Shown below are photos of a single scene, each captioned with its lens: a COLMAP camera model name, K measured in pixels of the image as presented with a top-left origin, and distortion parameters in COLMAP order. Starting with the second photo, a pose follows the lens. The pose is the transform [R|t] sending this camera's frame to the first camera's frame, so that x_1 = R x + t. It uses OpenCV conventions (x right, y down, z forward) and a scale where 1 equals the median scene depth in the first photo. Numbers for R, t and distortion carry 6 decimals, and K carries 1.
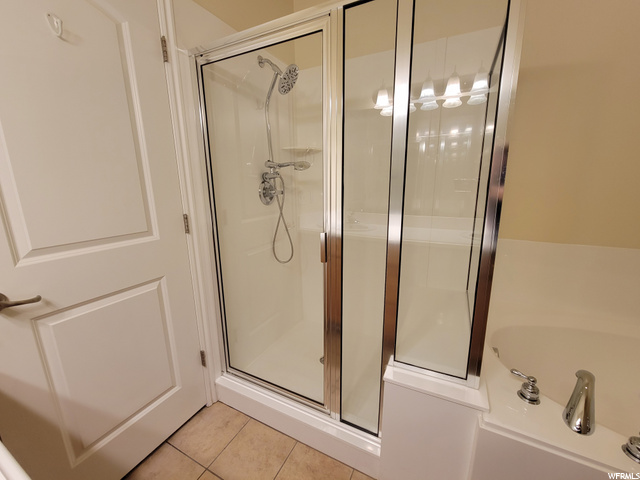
lens RADIAL K [[262.9, 0, 320.0], [0, 262.9, 240.0], [0, 0, 1]] dist [0.002856, -0.004169]
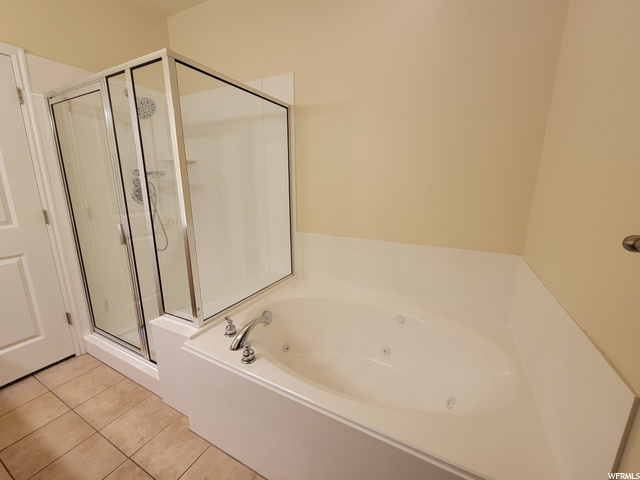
lens RADIAL K [[262.9, 0, 320.0], [0, 262.9, 240.0], [0, 0, 1]] dist [0.002856, -0.004169]
pose [[0.999874, 0.013614, -0.008112, 0.955240], [-0.013660, 0.999890, -0.005715, 0.047846], [0.008033, 0.005825, 0.999951, -0.372472]]
